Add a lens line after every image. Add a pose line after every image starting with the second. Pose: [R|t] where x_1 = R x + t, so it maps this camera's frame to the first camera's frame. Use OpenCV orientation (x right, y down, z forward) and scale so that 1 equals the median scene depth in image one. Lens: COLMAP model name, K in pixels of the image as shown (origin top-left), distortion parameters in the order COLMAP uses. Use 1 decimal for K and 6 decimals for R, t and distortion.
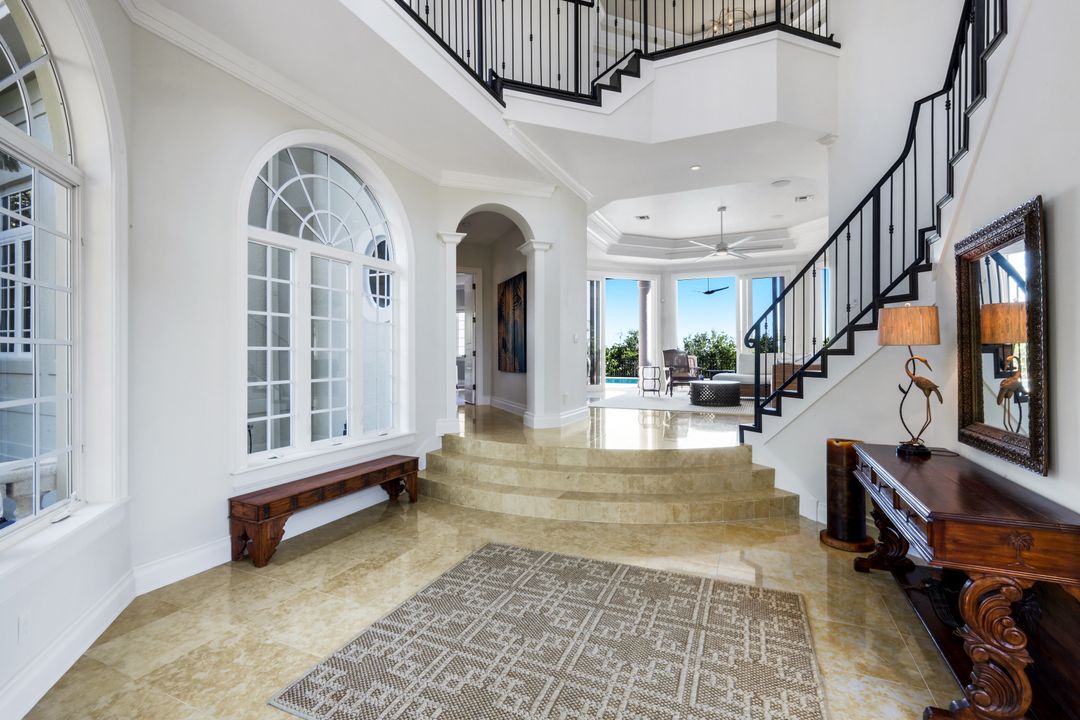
lens RADIAL K [[507.3, 0, 539.3], [0, 507.3, 350.7], [0, 0, 1]] dist [0.001268, 0.000011]
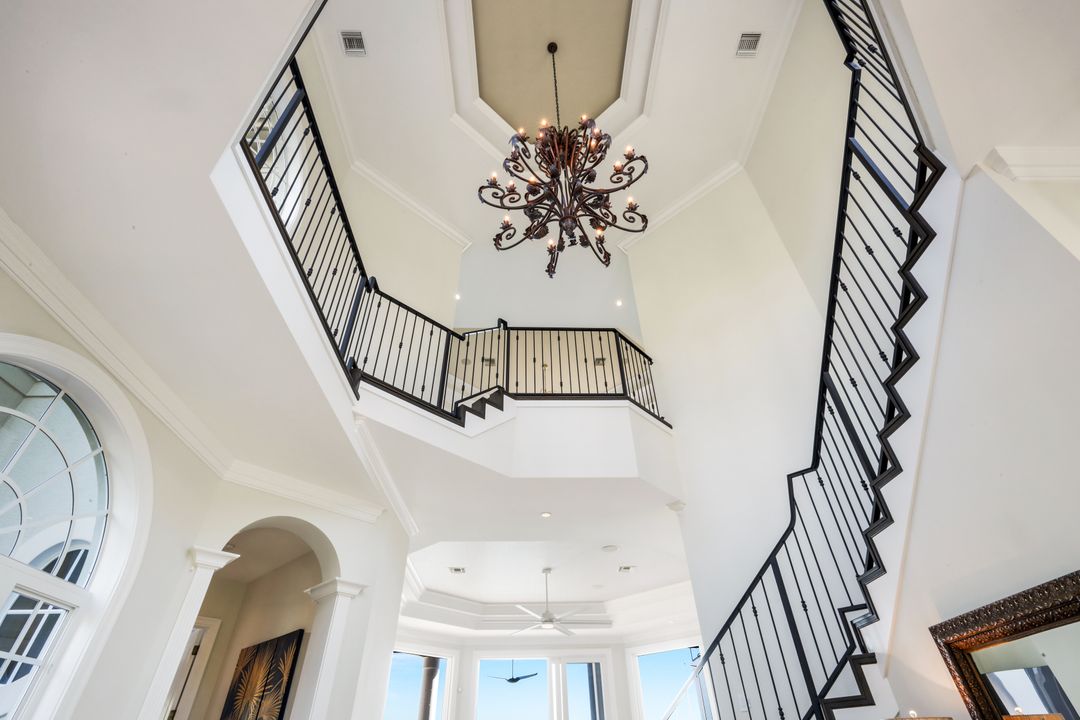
lens RADIAL K [[507.3, 0, 539.3], [0, 507.3, 350.7], [0, 0, 1]] dist [0.001268, 0.000011]
pose [[0.896201, 0.275611, 0.347653, -0.105150], [0.006783, 0.775019, -0.631901, -0.020066], [-0.443596, 0.568668, 0.692704, 0.242527]]
